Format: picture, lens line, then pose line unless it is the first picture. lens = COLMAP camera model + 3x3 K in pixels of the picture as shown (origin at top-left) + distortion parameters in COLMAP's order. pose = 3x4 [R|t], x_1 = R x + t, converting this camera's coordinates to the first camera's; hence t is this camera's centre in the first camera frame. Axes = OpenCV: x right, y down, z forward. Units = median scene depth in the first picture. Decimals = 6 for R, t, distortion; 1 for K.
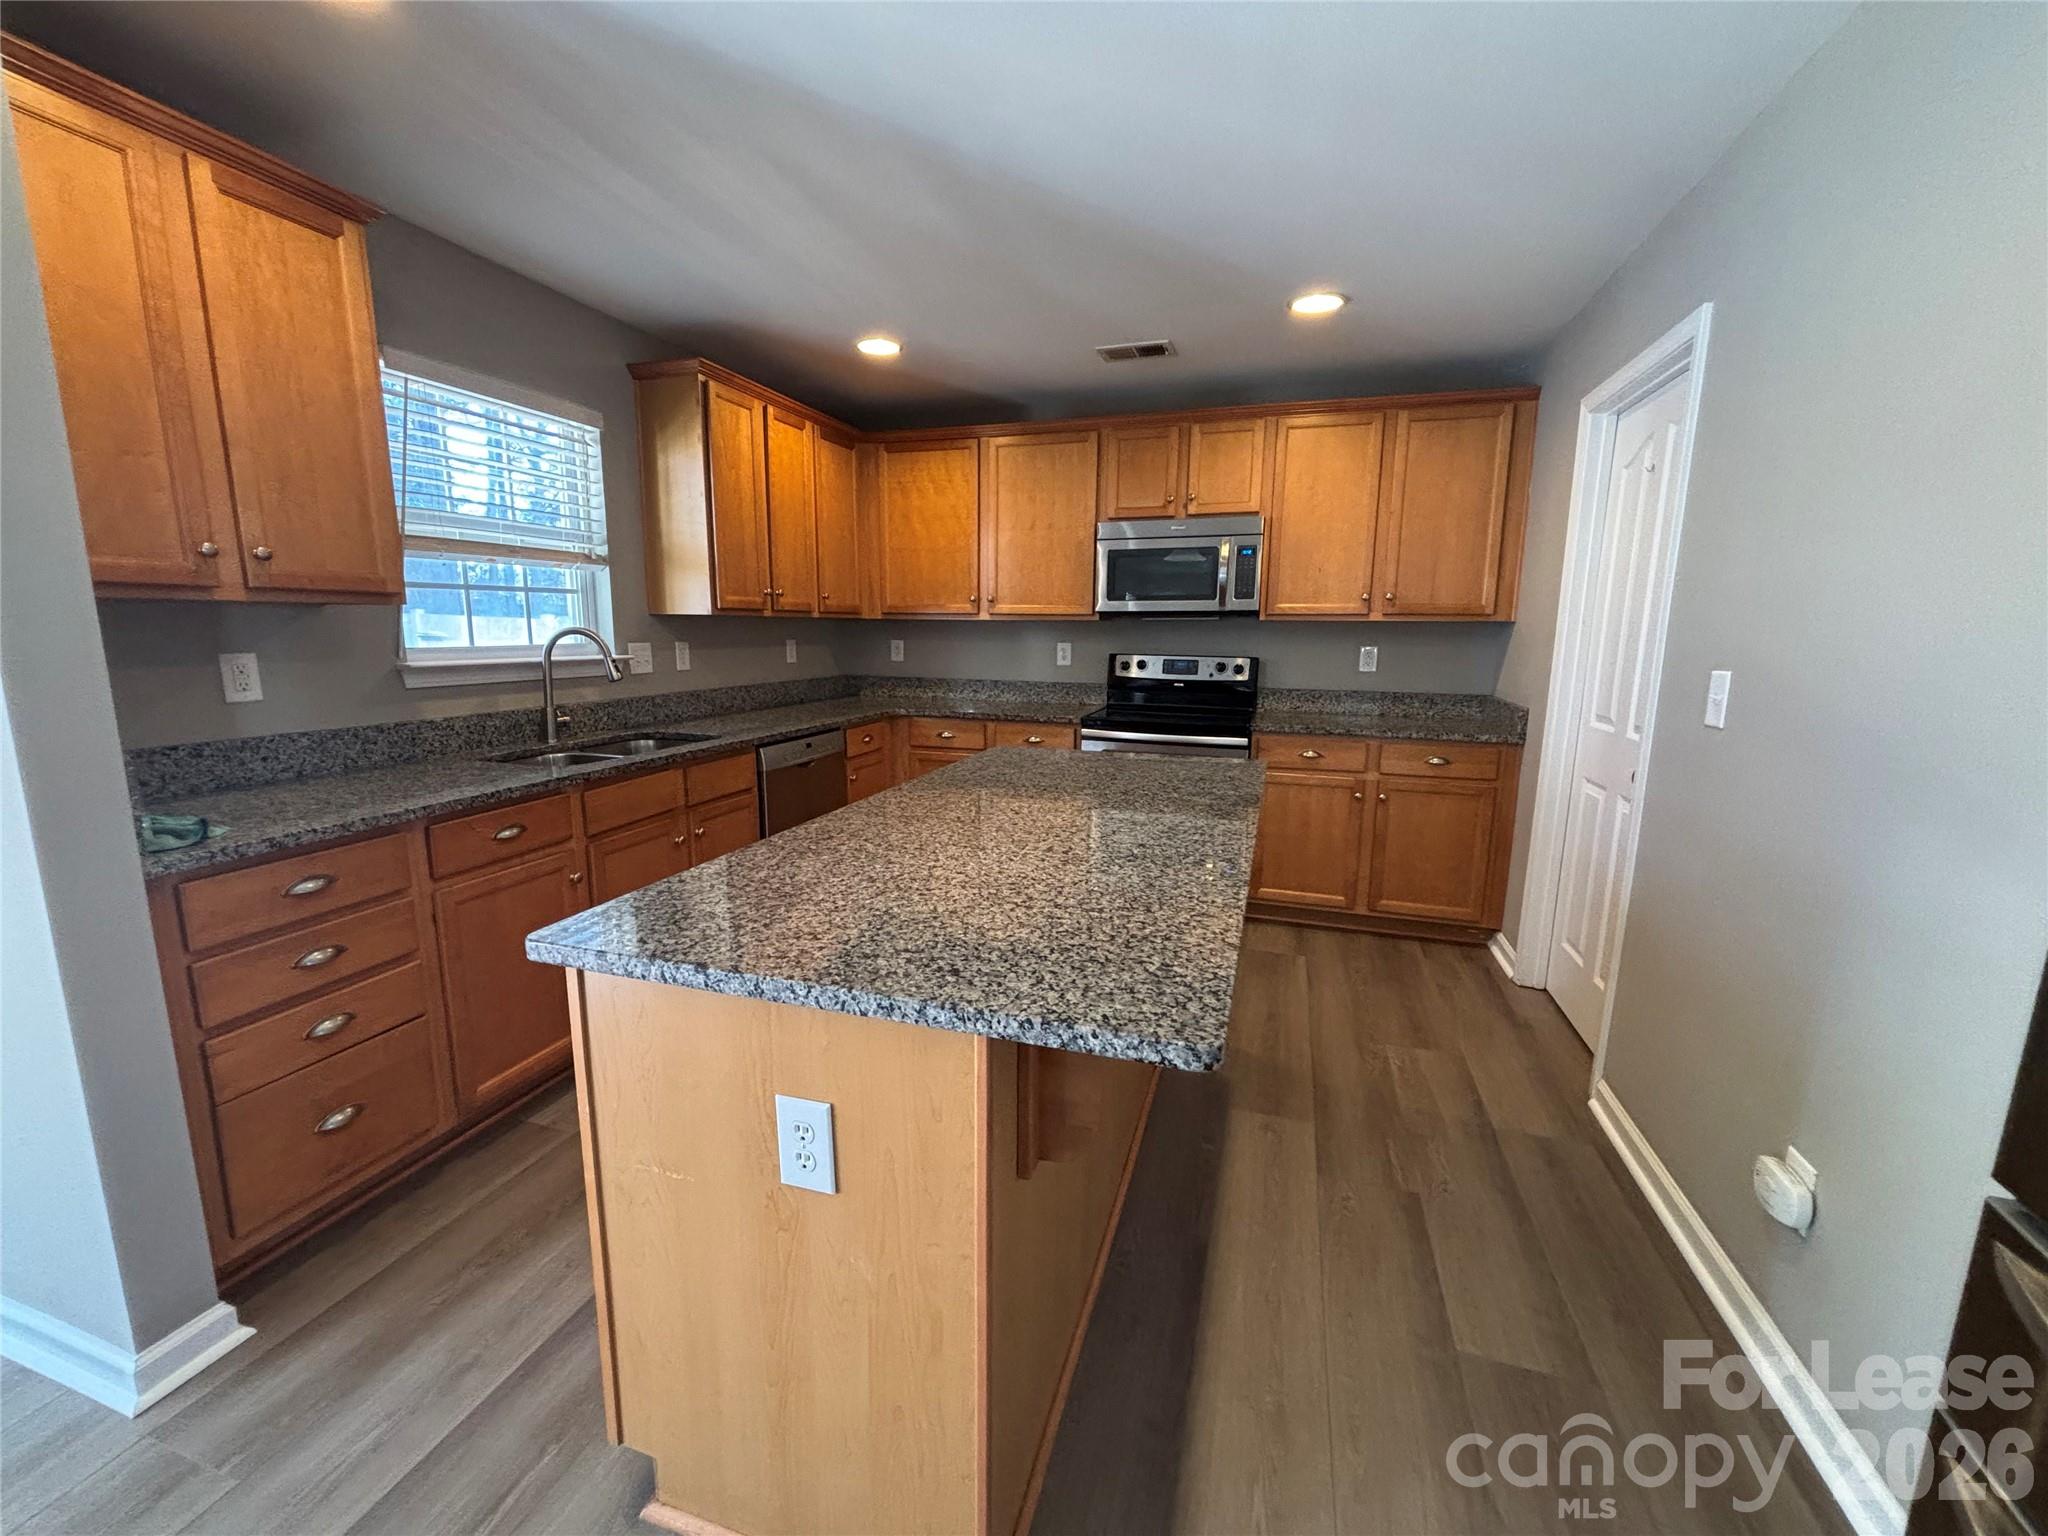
lens RADIAL K [[819.9, 0, 1019.5], [0, 819.9, 765.6], [0, 0, 1]] dist [-0.002999, -0.000899]
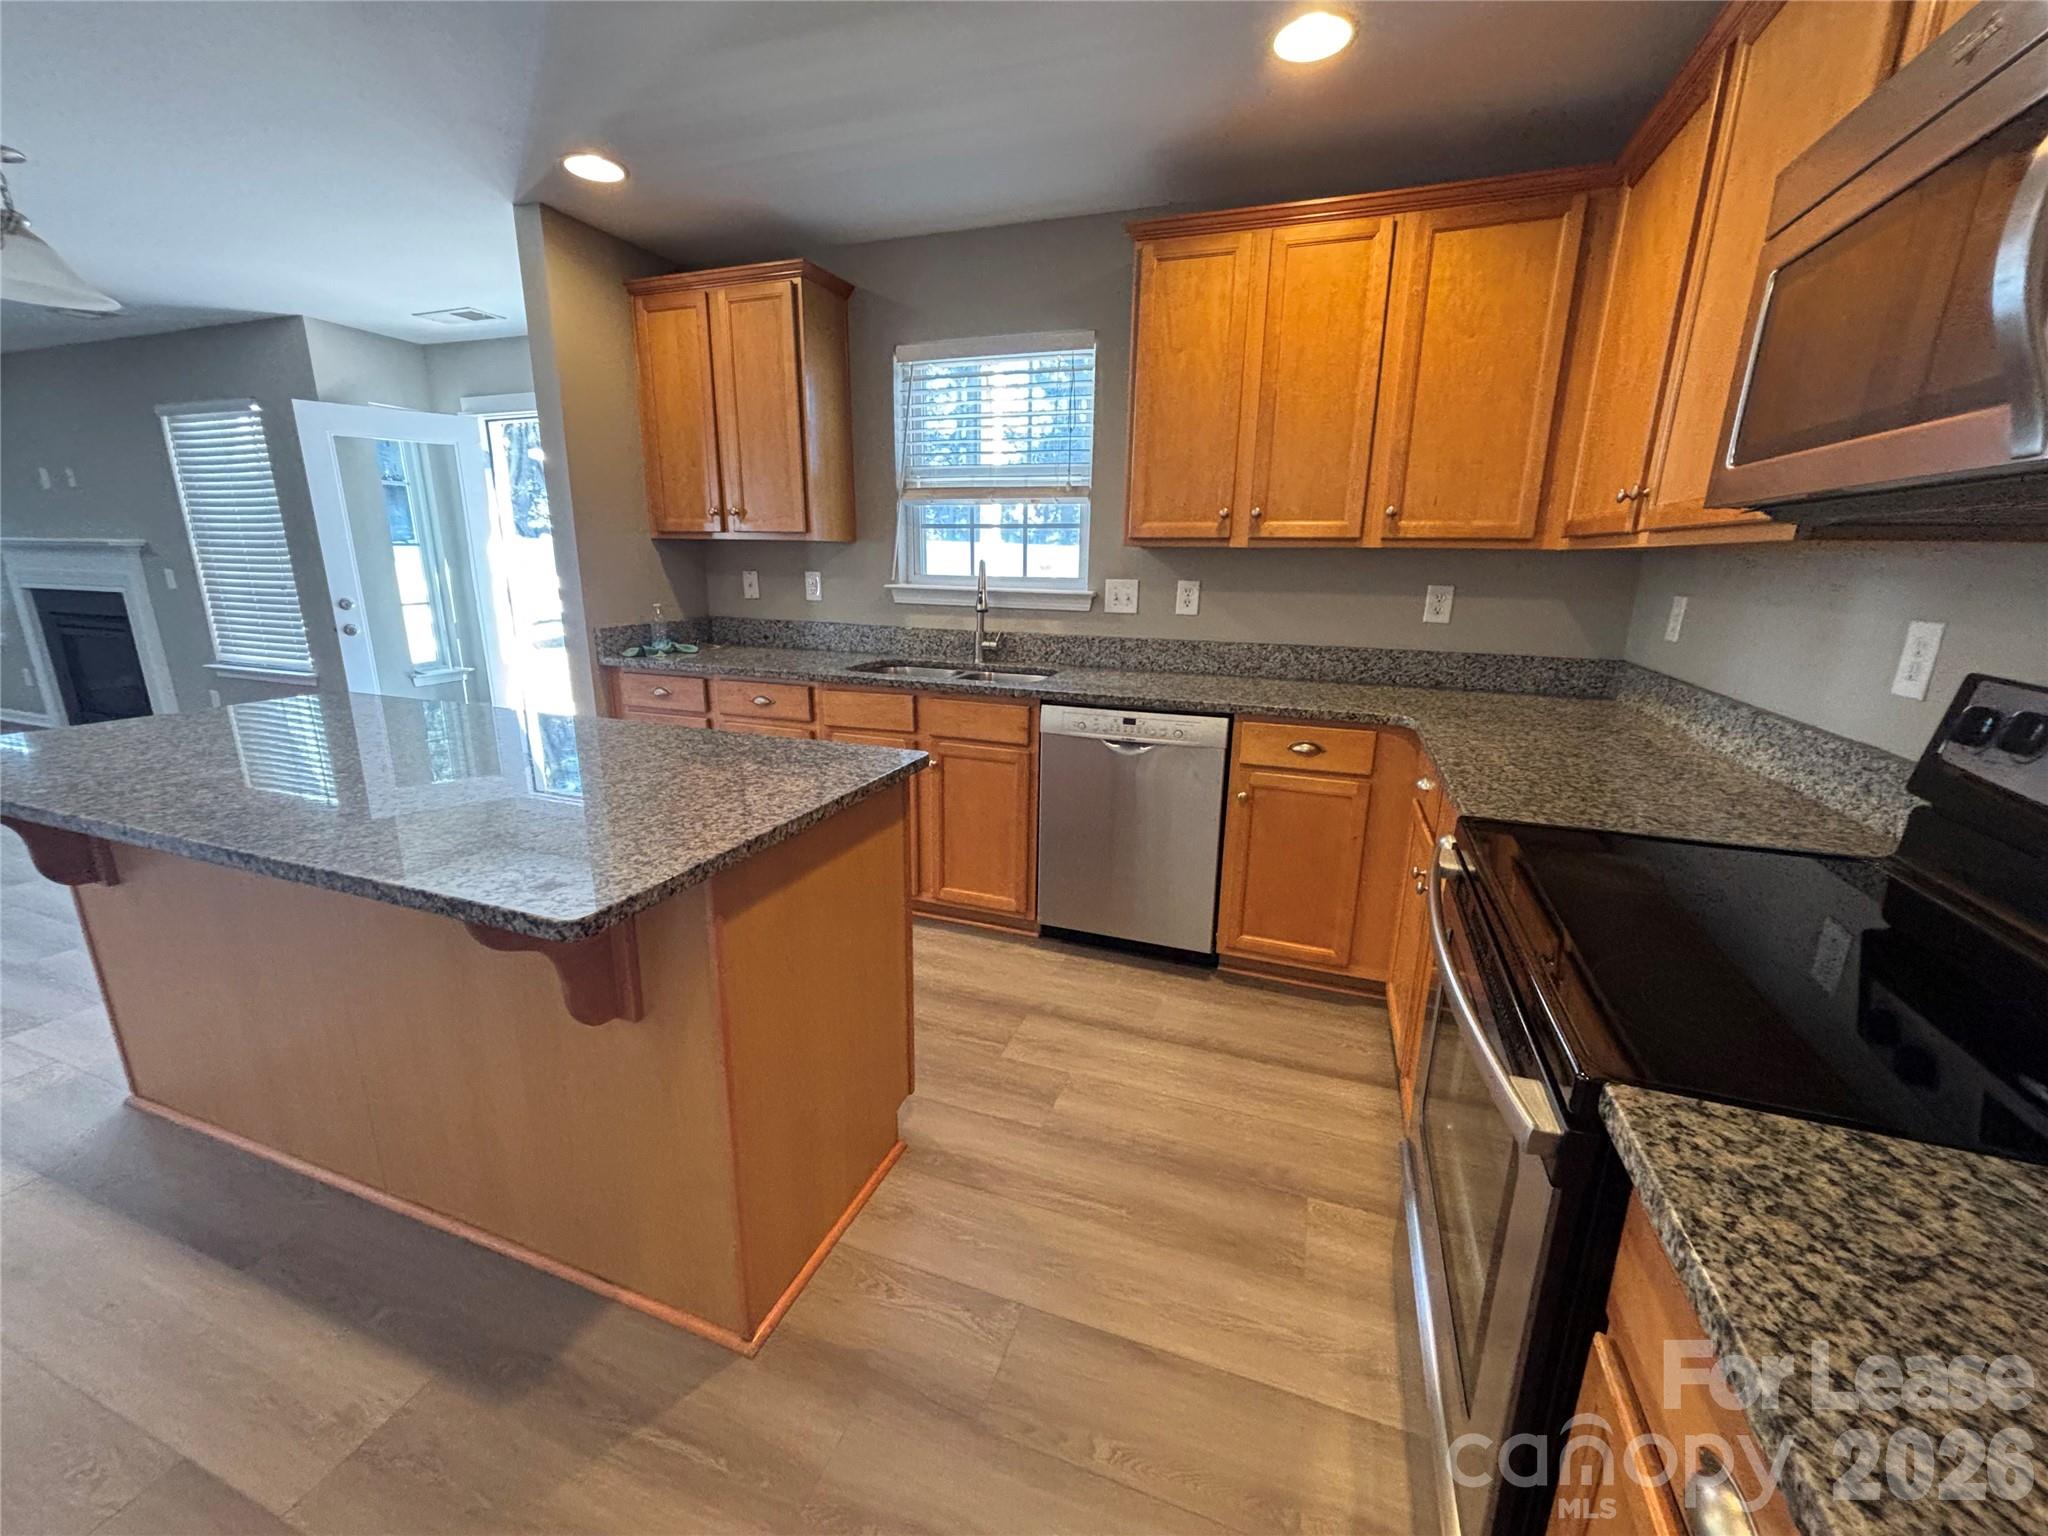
lens RADIAL K [[819.9, 0, 1019.4], [0, 819.9, 770.7], [0, 0, 1]] dist [-0.002999, -0.000899]
pose [[-0.042476, 0.240252, -0.969781, 0.537954], [-0.184668, 0.952044, 0.243946, -0.162790], [0.981883, 0.189450, 0.003928, 1.017621]]
